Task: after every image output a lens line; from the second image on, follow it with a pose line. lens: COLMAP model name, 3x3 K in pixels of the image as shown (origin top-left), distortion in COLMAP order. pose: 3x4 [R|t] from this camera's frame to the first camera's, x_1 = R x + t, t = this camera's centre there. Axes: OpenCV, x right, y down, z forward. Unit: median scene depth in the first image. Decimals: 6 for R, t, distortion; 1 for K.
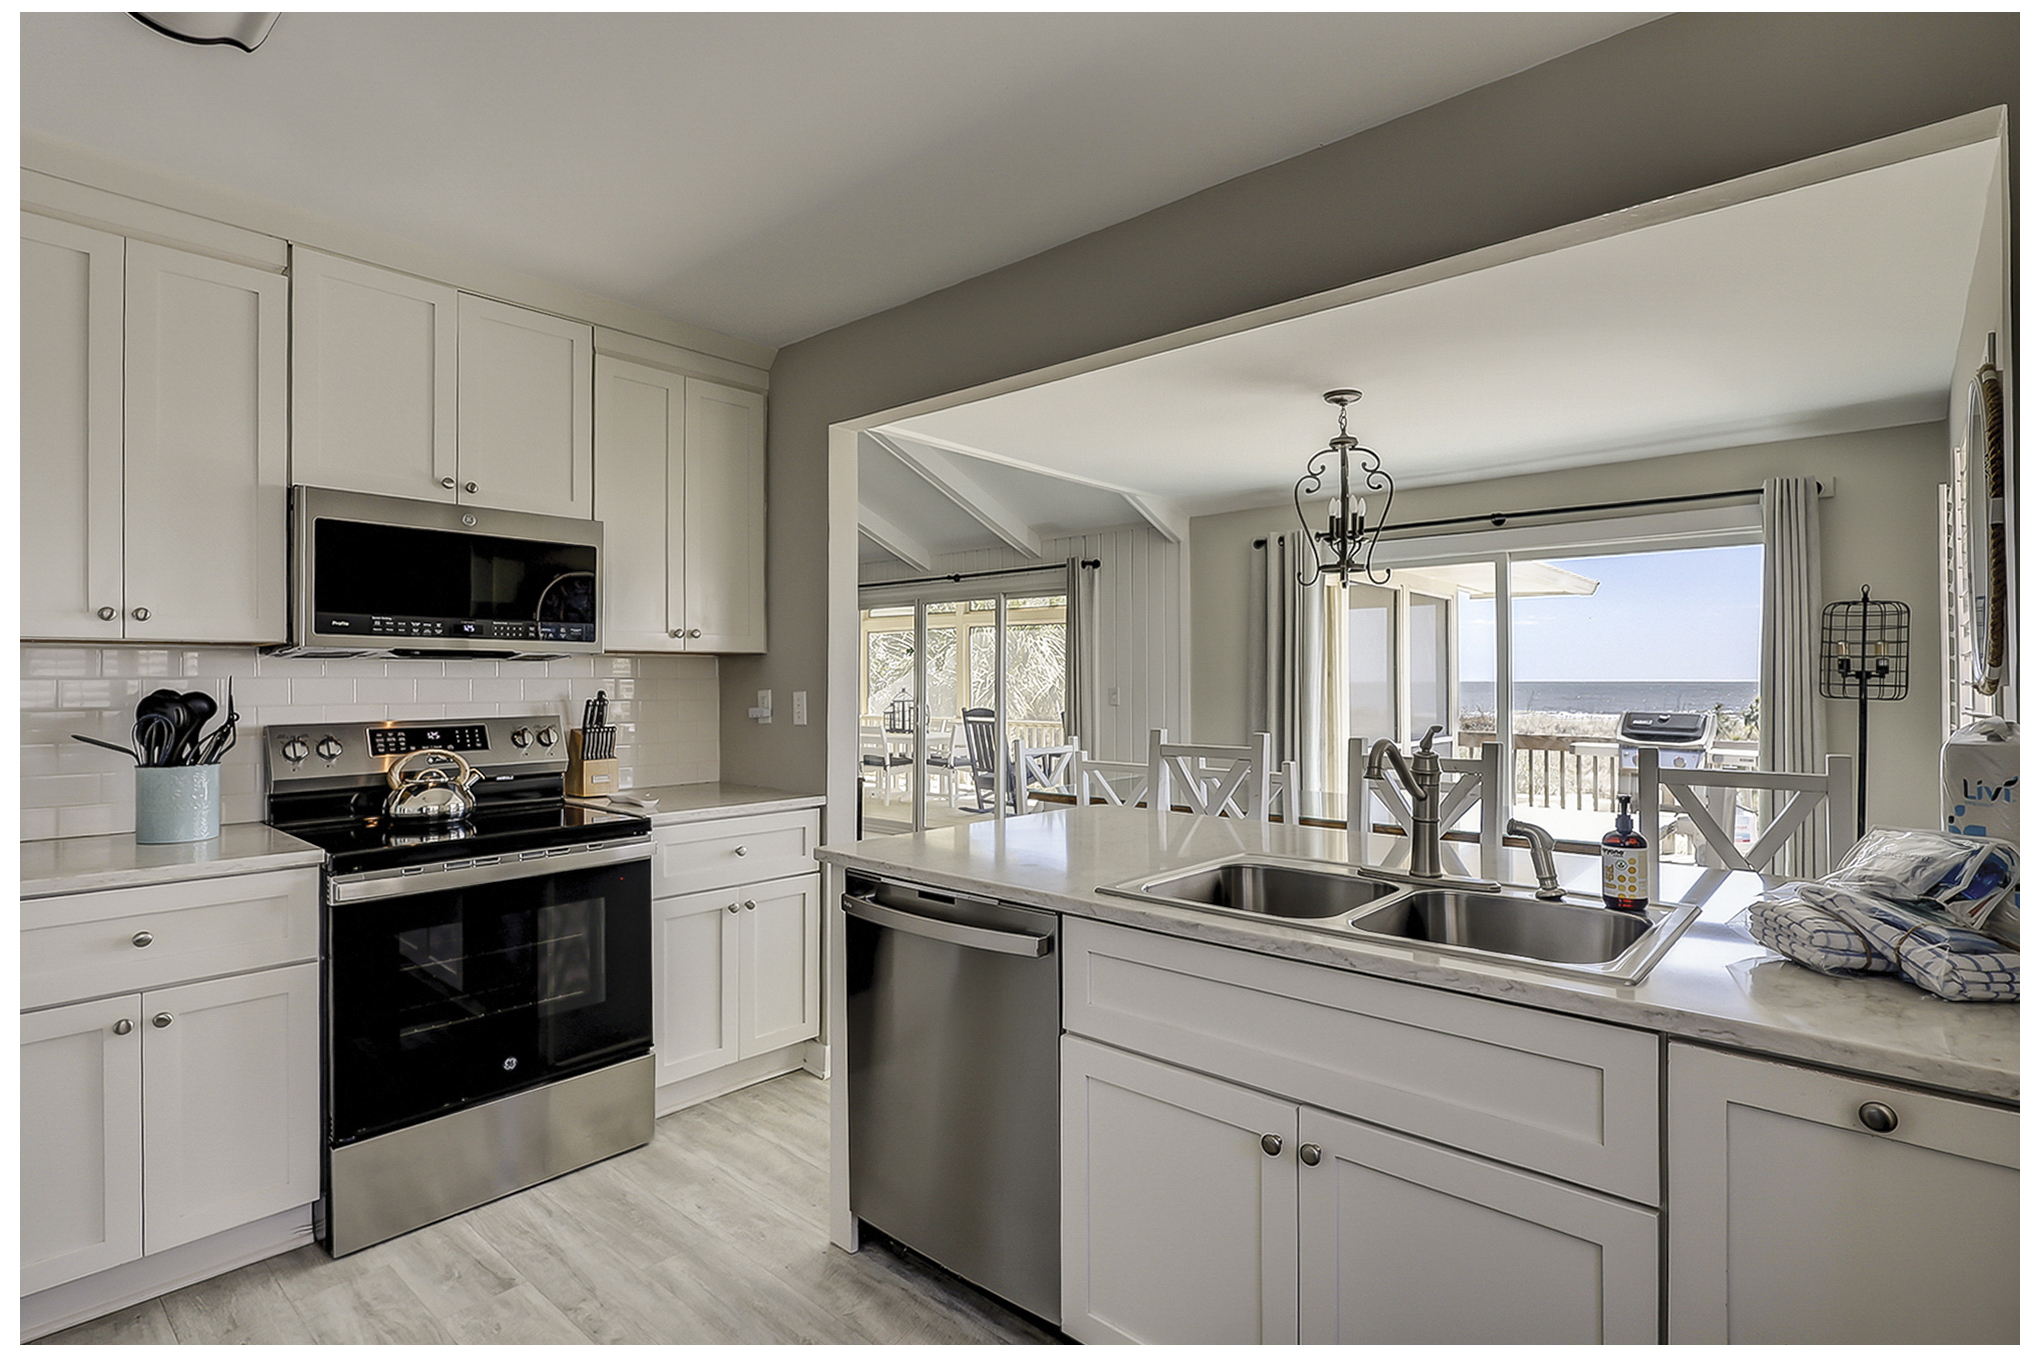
lens RADIAL K [[959.0, 0, 1013.8], [0, 959.0, 669.0], [0, 0, 1]] dist [-0.002322, 0.000358]
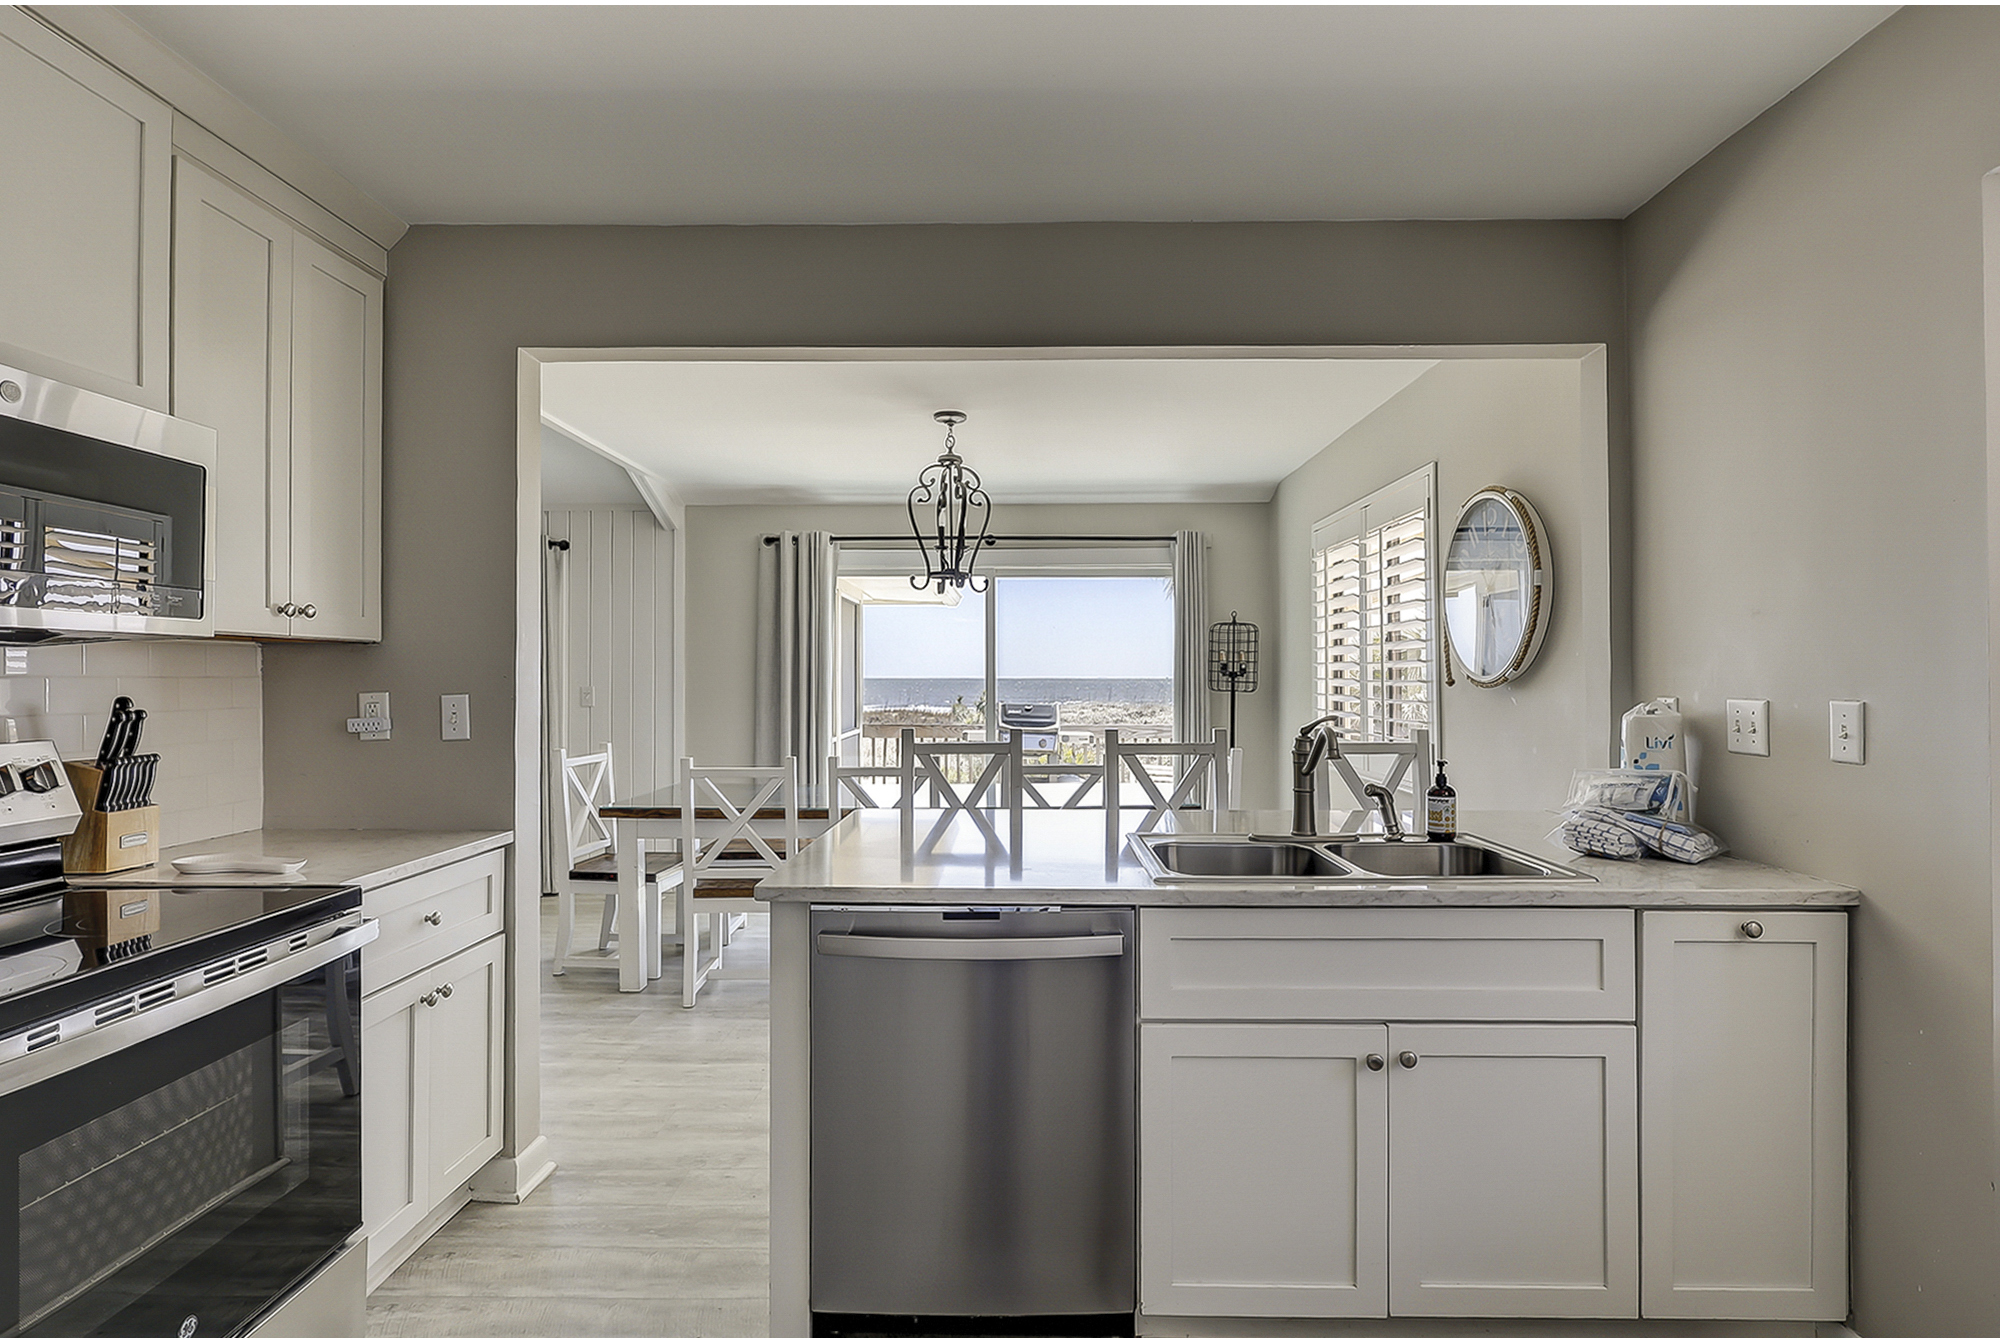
lens RADIAL K [[961.5, 0, 991.1], [0, 961.5, 659.4], [0, 0, 1]] dist [-0.000197, 0.000030]
pose [[0.765068, 0.012172, 0.643834, -0.321655], [-0.007918, 0.999924, -0.009496, 0.000031], [-0.643901, 0.002167, 0.765106, 0.135660]]
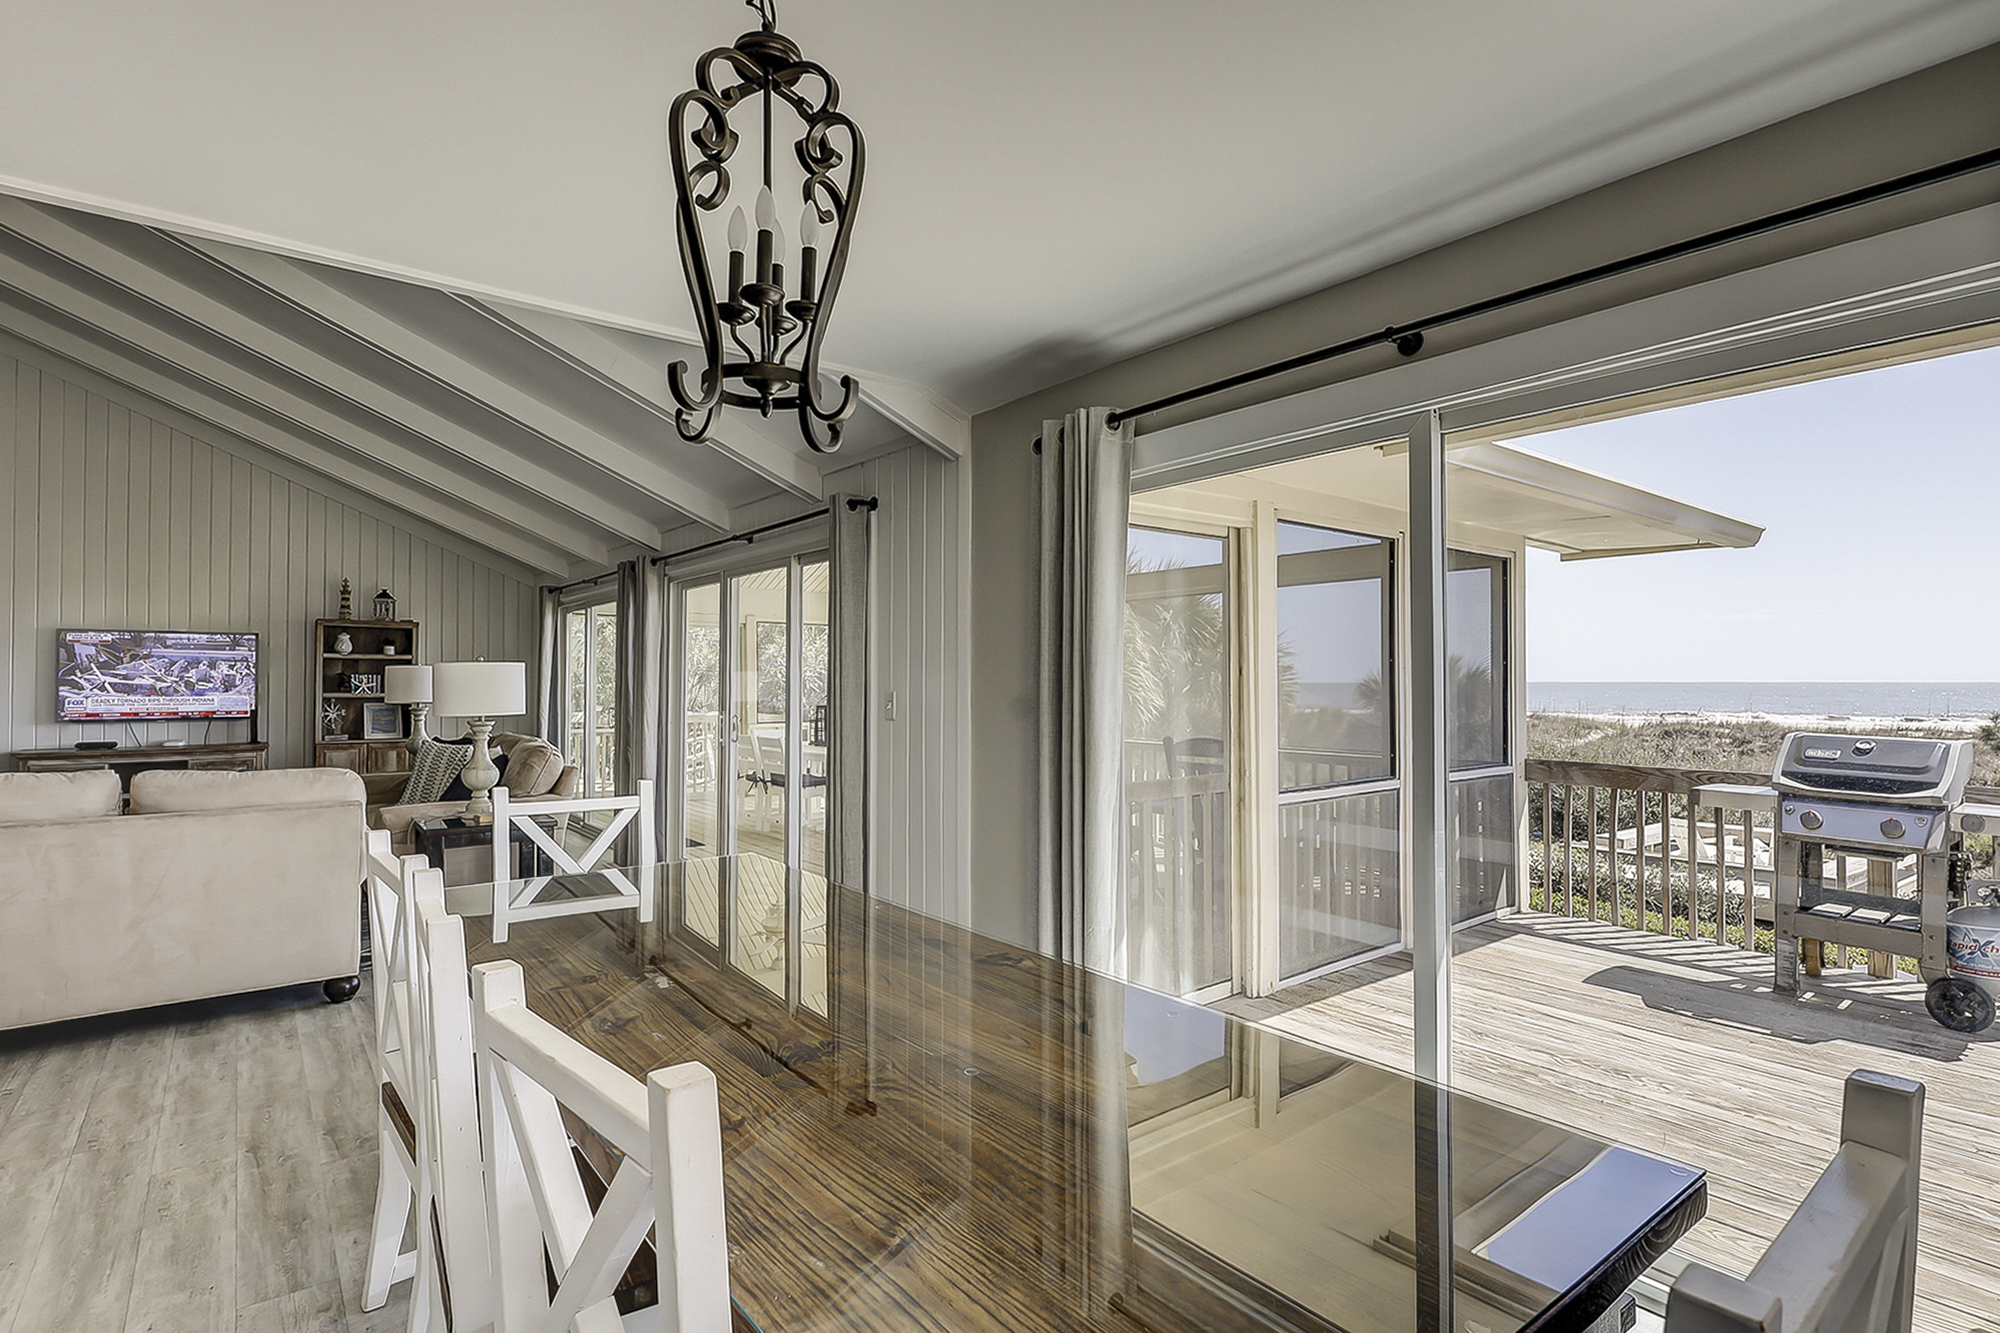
lens RADIAL K [[960.5, 0, 990.1], [0, 960.5, 655.9], [0, 0, 1]] dist [-0.000197, 0.000030]
pose [[0.985045, -0.003308, -0.172266, 0.496363], [0.001611, 0.999949, -0.009990, 0.003021], [0.172290, 0.009563, 0.985000, 0.648972]]
